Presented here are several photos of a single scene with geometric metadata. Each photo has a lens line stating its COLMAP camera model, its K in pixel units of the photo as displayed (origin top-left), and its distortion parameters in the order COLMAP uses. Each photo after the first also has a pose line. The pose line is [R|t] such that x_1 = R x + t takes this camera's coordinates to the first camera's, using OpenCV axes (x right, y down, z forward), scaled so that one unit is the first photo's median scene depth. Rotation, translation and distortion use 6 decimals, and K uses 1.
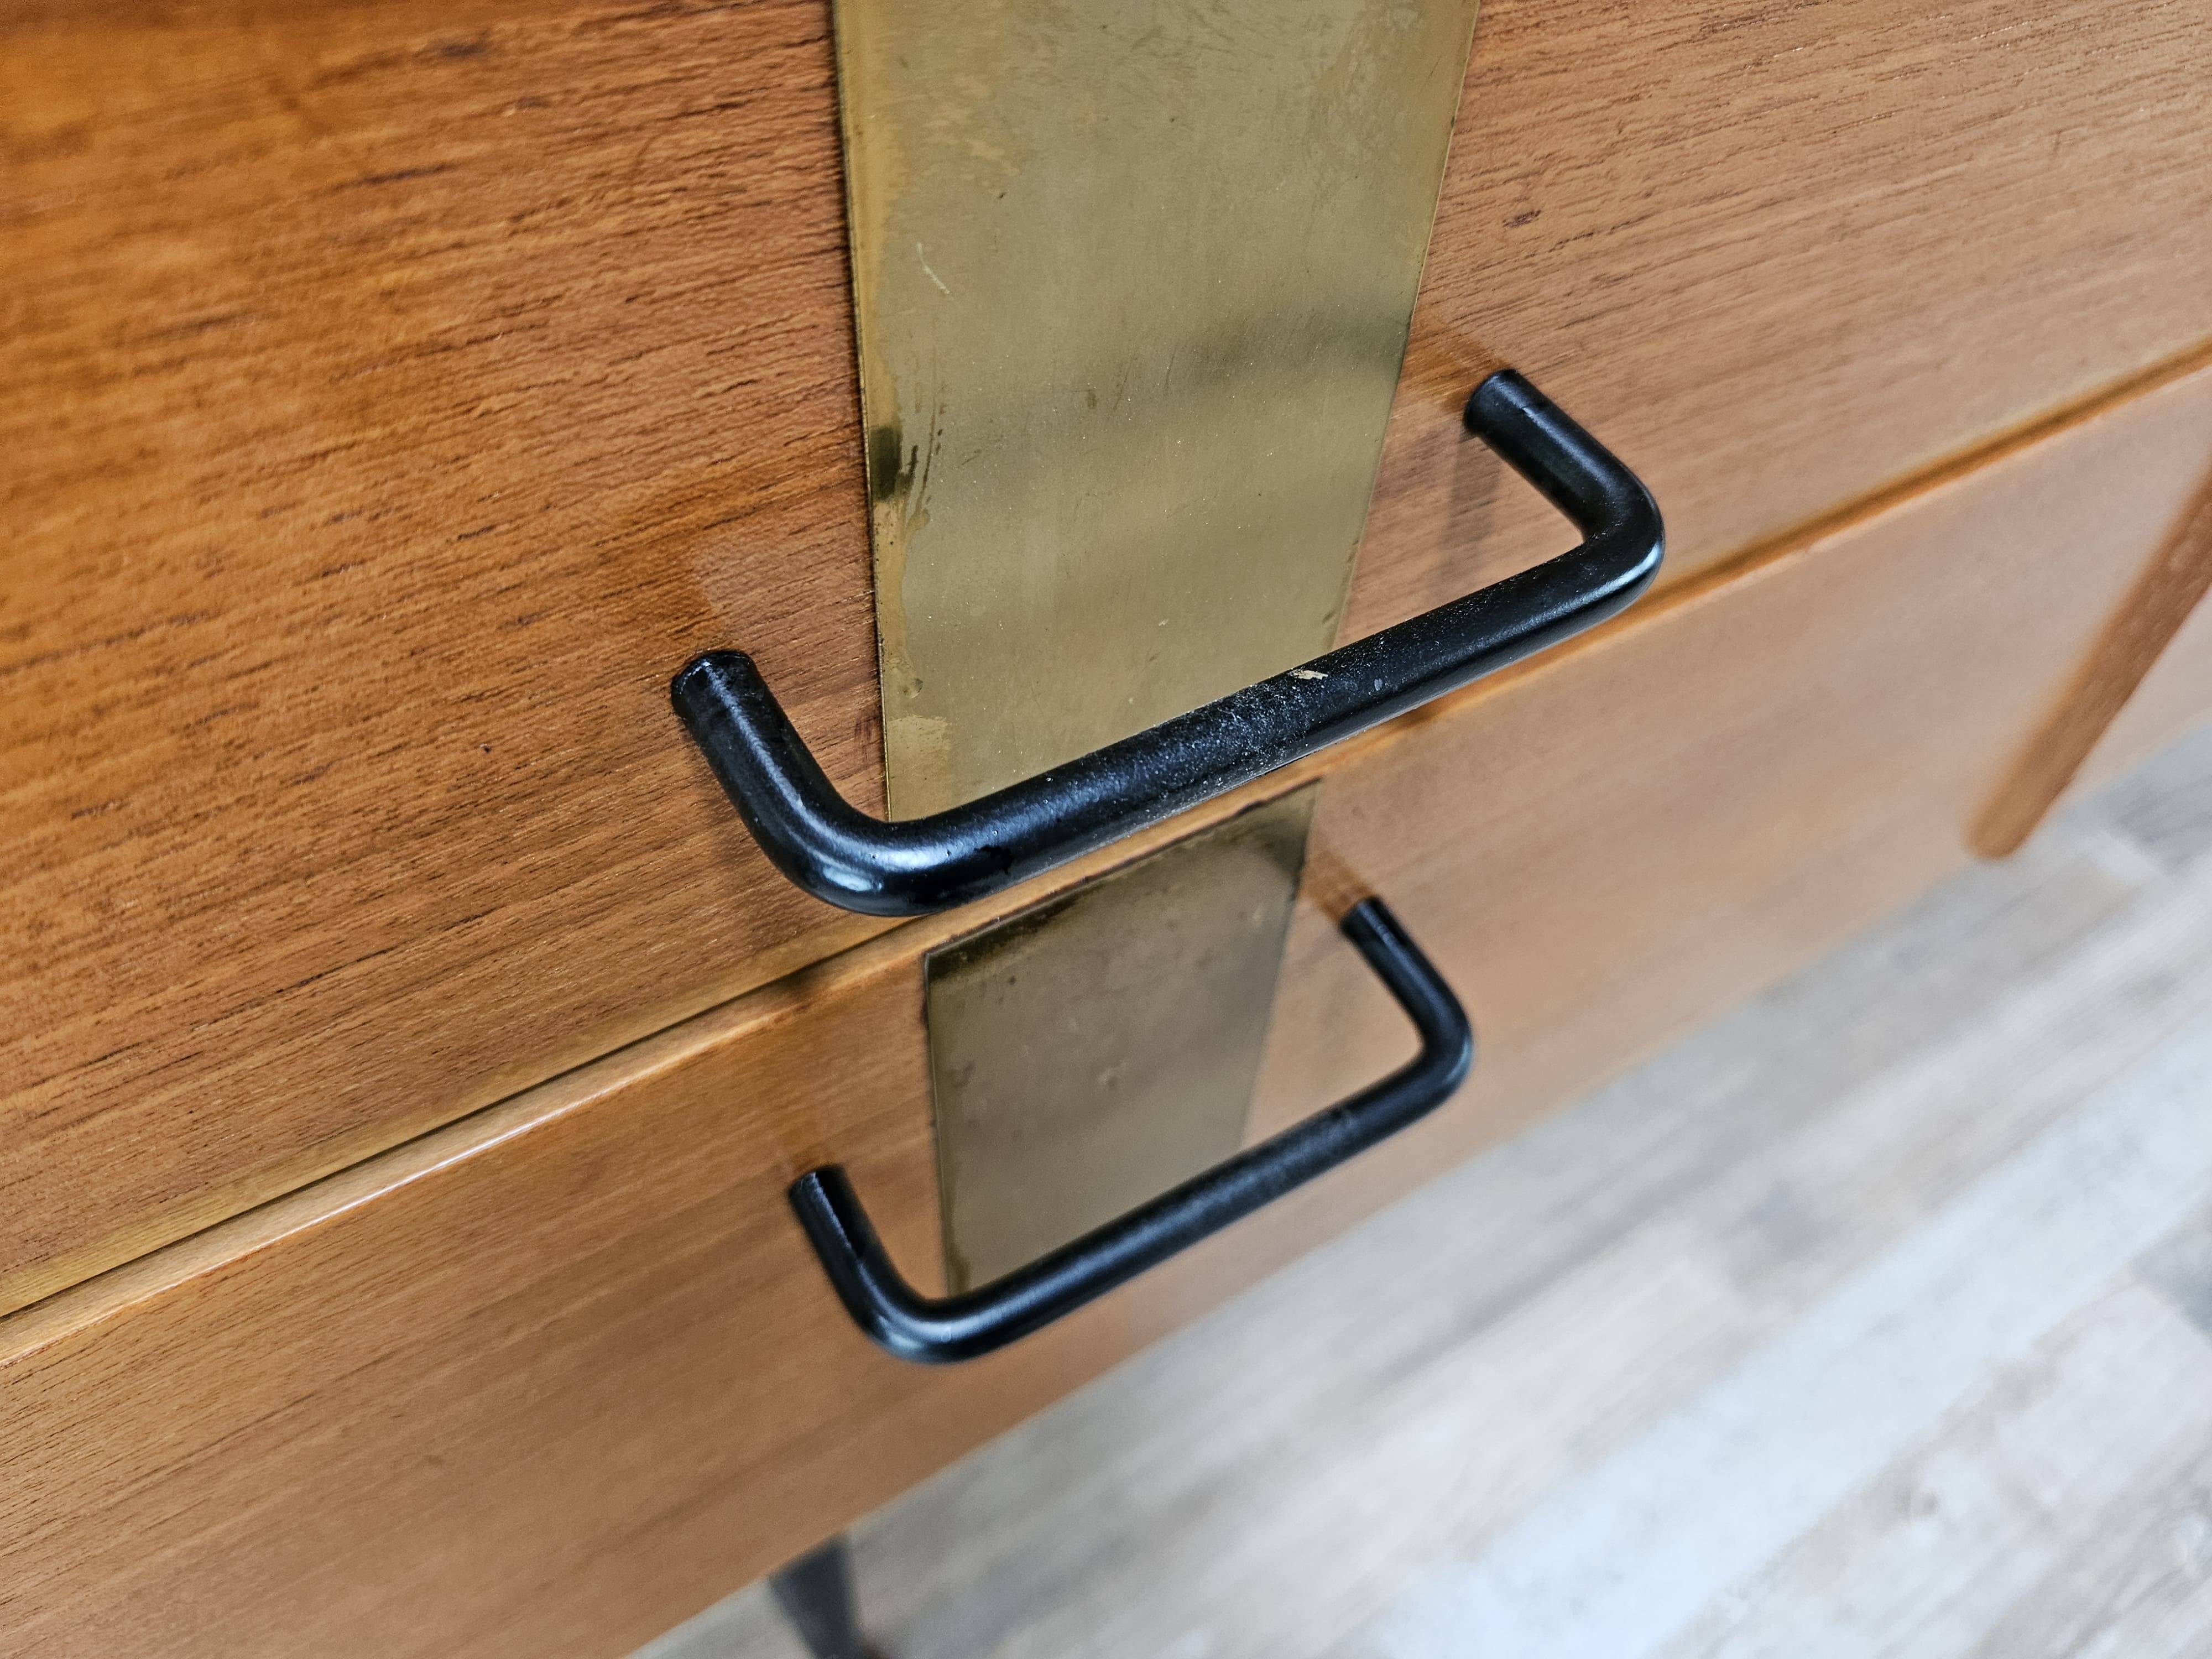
lens RADIAL K [[1581.3, 0, 1129.7], [0, 1581.3, 844.2], [0, 0, 1]] dist [0.020730, -0.029863]
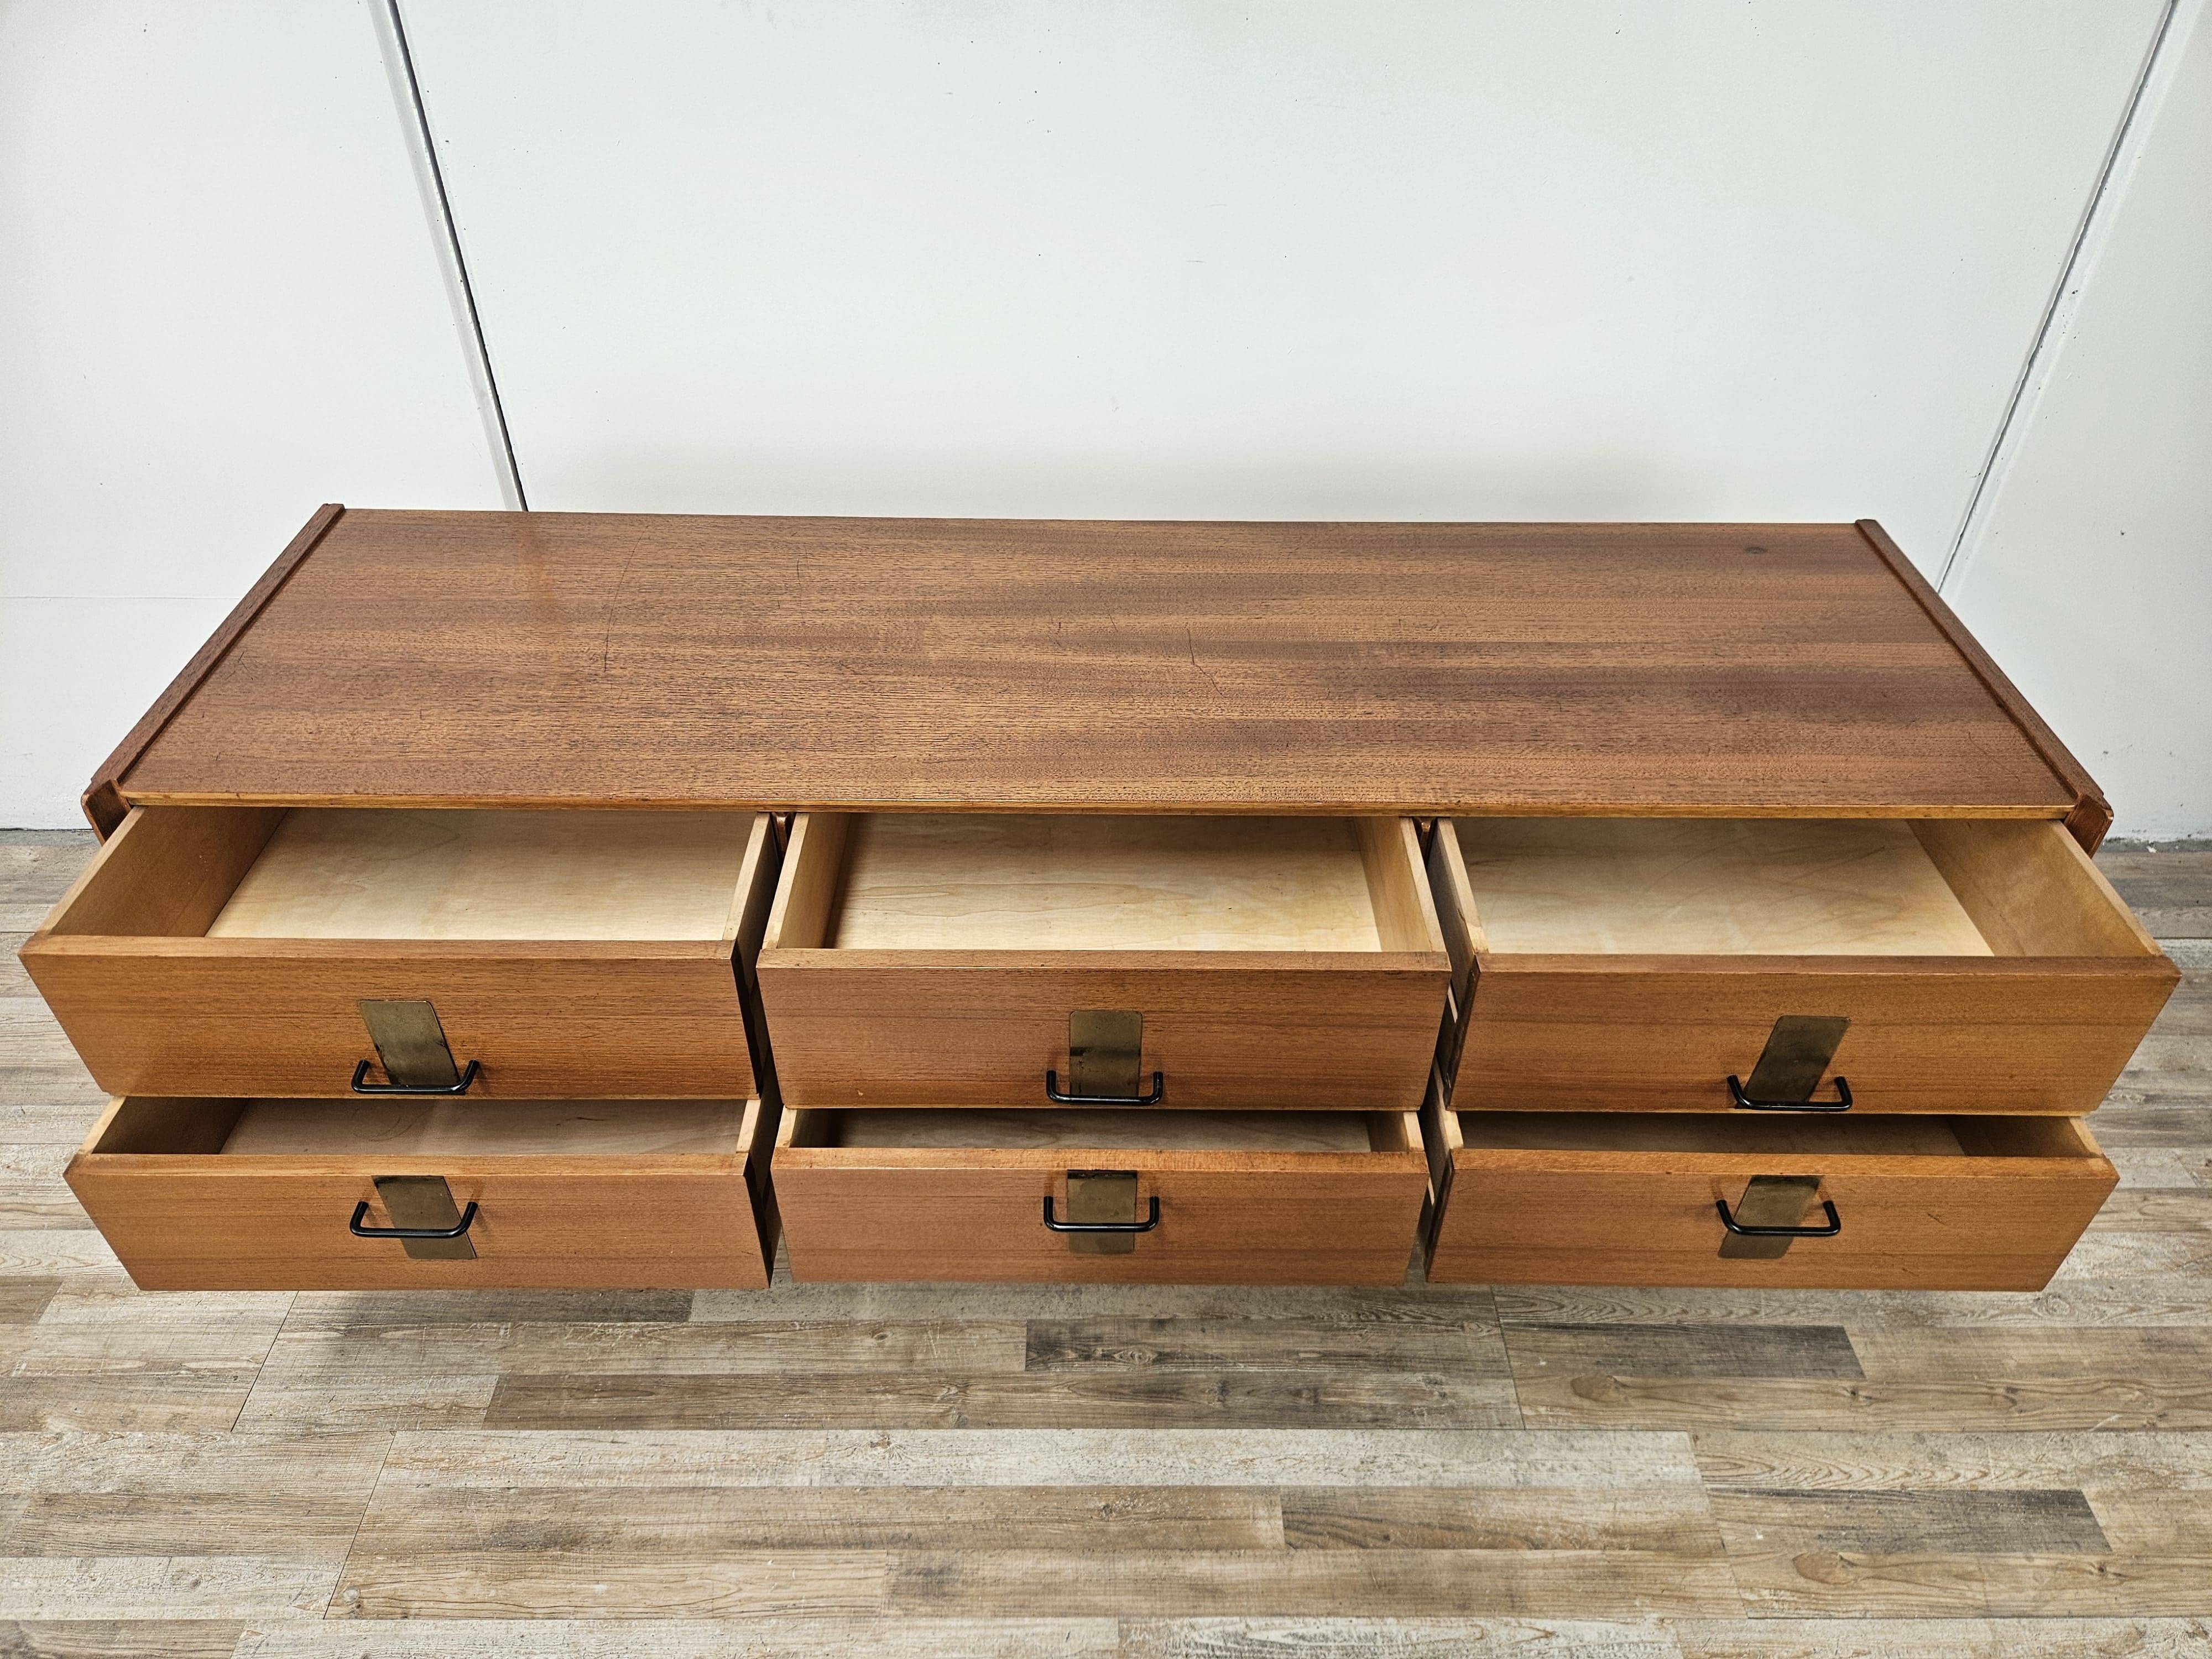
lens RADIAL K [[1509.2, 0, 1109.8], [0, 1509.2, 846.1], [0, 0, 1]] dist [0.039199, -0.043697]
pose [[0.843350, 0.316318, -0.434400, 1.601692], [-0.387703, 0.917923, -0.084286, -0.285375], [0.372085, 0.239500, 0.896768, -1.343155]]
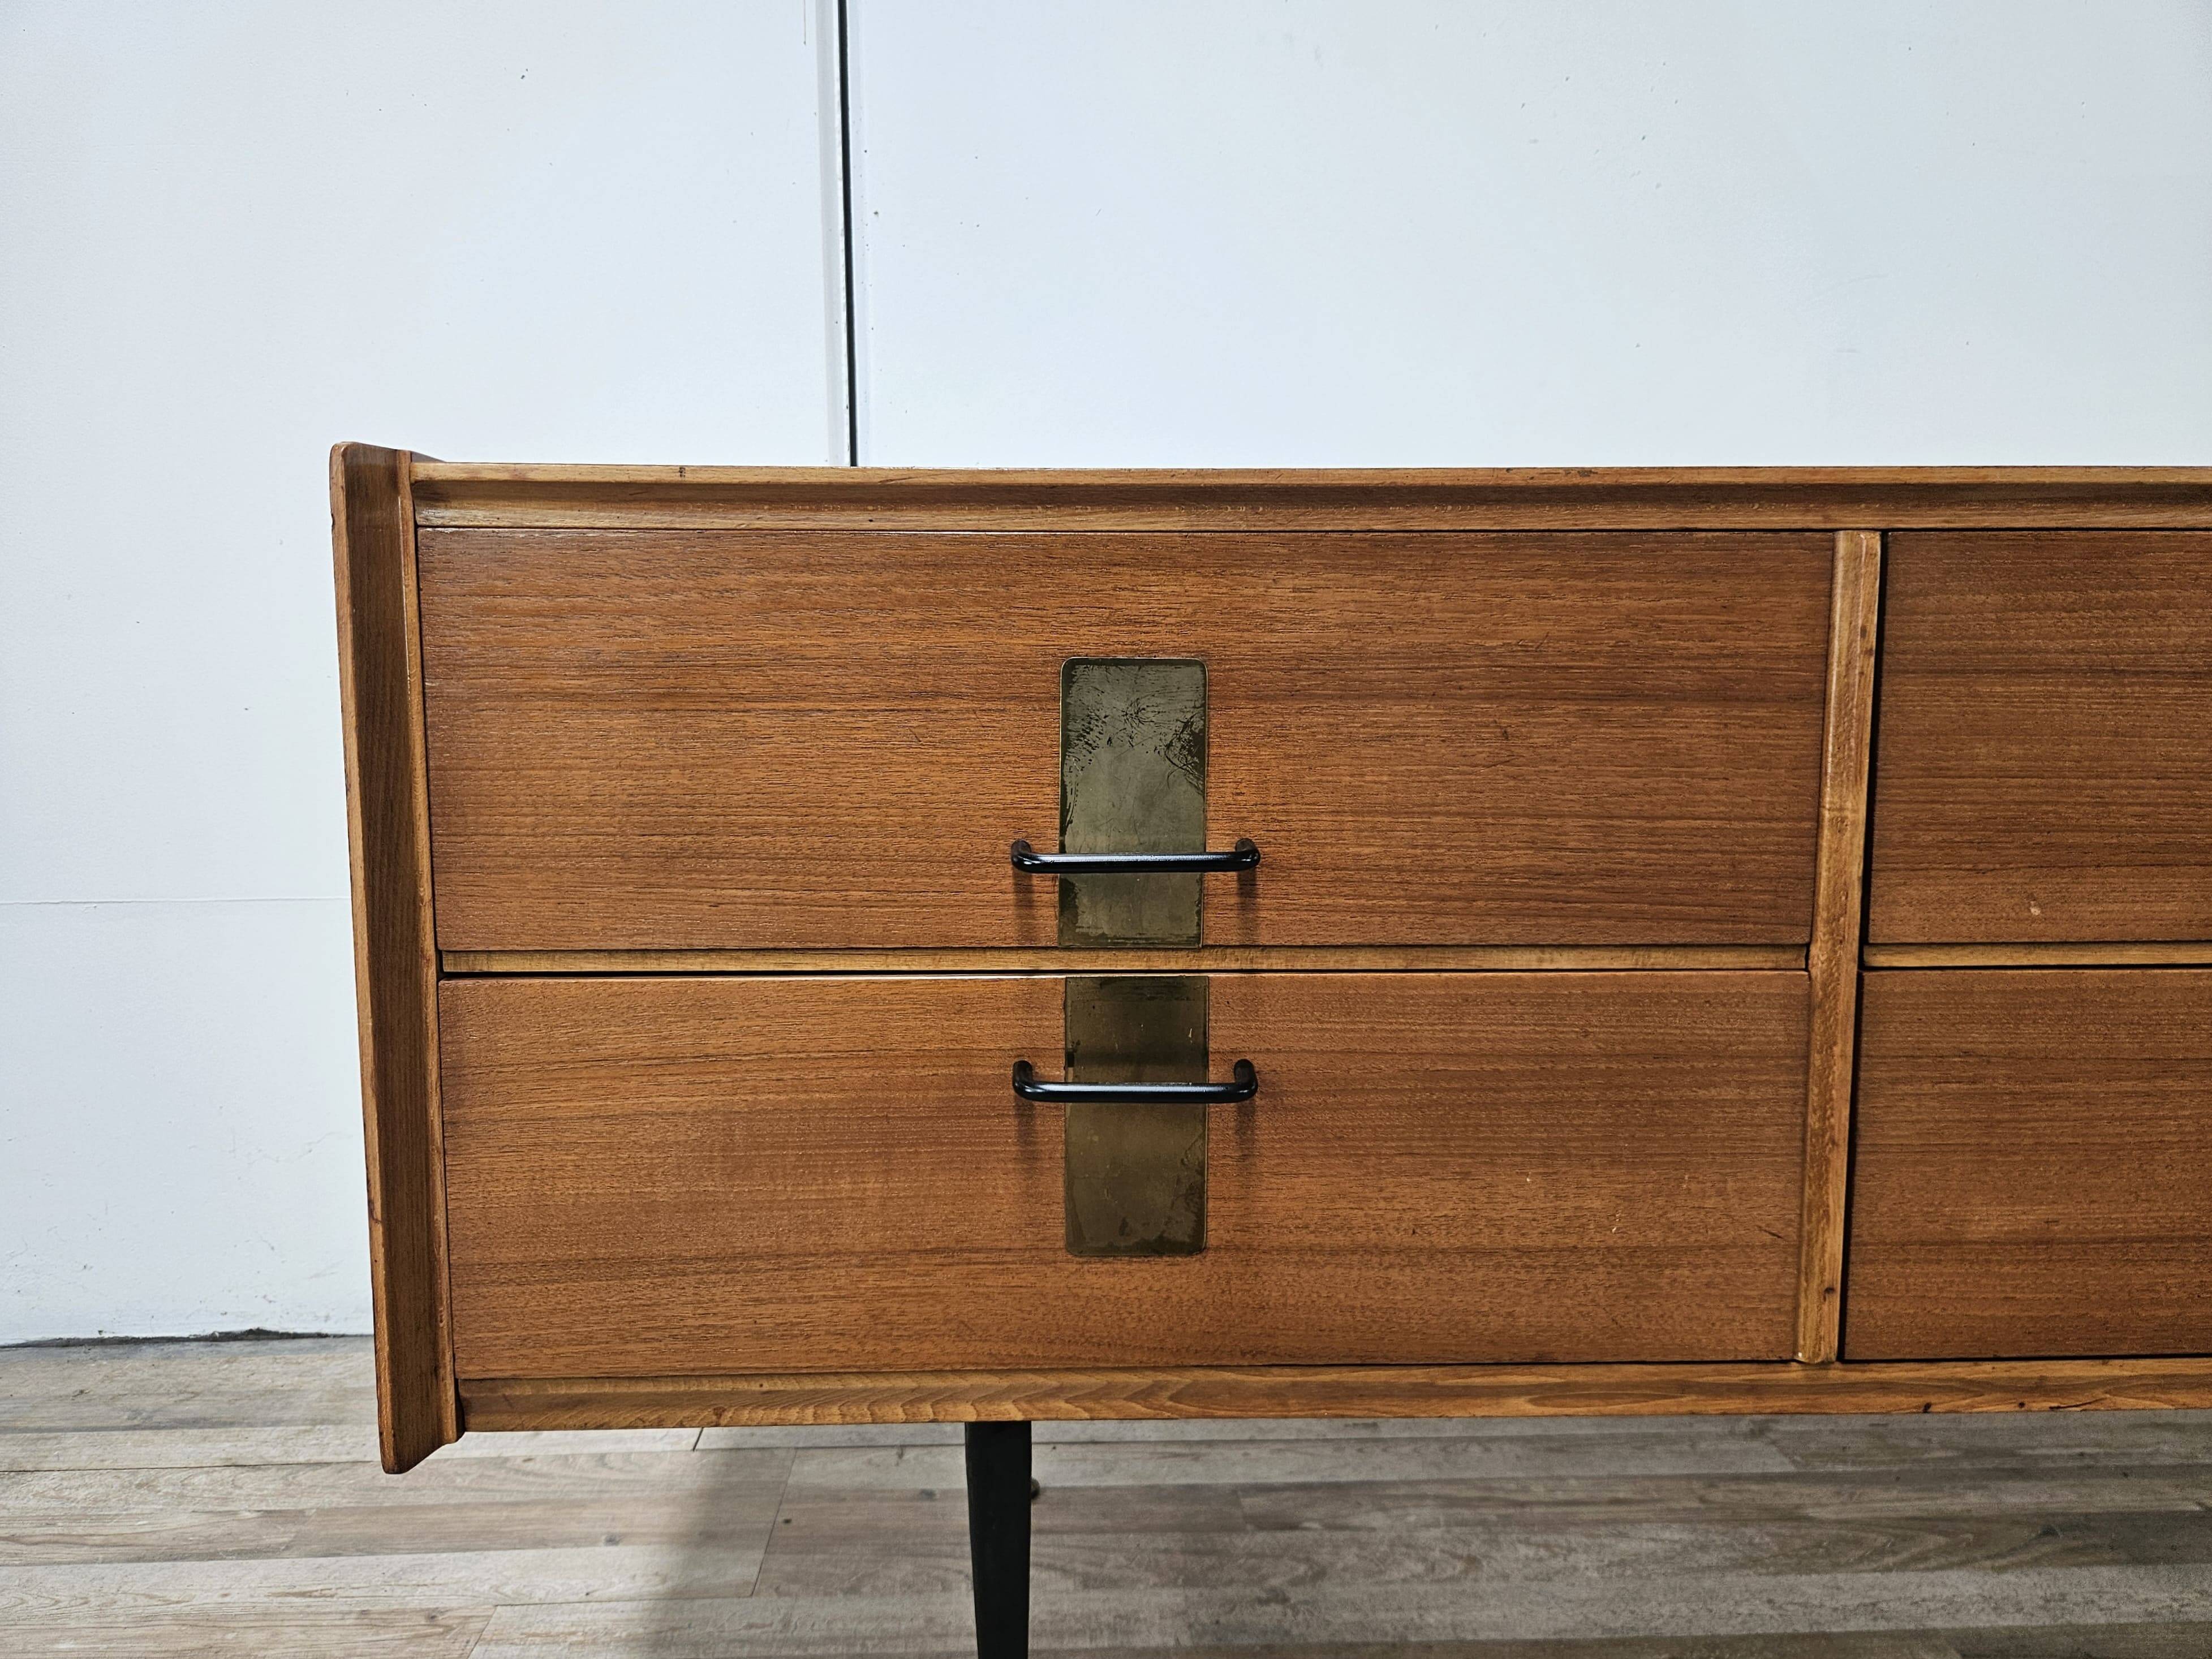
lens RADIAL K [[1581.2, 0, 1075.3], [0, 1581.2, 814.4], [0, 0, 1]] dist [0.020730, -0.029863]
pose [[0.852349, 0.004042, -0.522958, 0.459108], [-0.365006, 0.720730, -0.589337, 0.500274], [0.374530, 0.693204, 0.615789, -0.369214]]
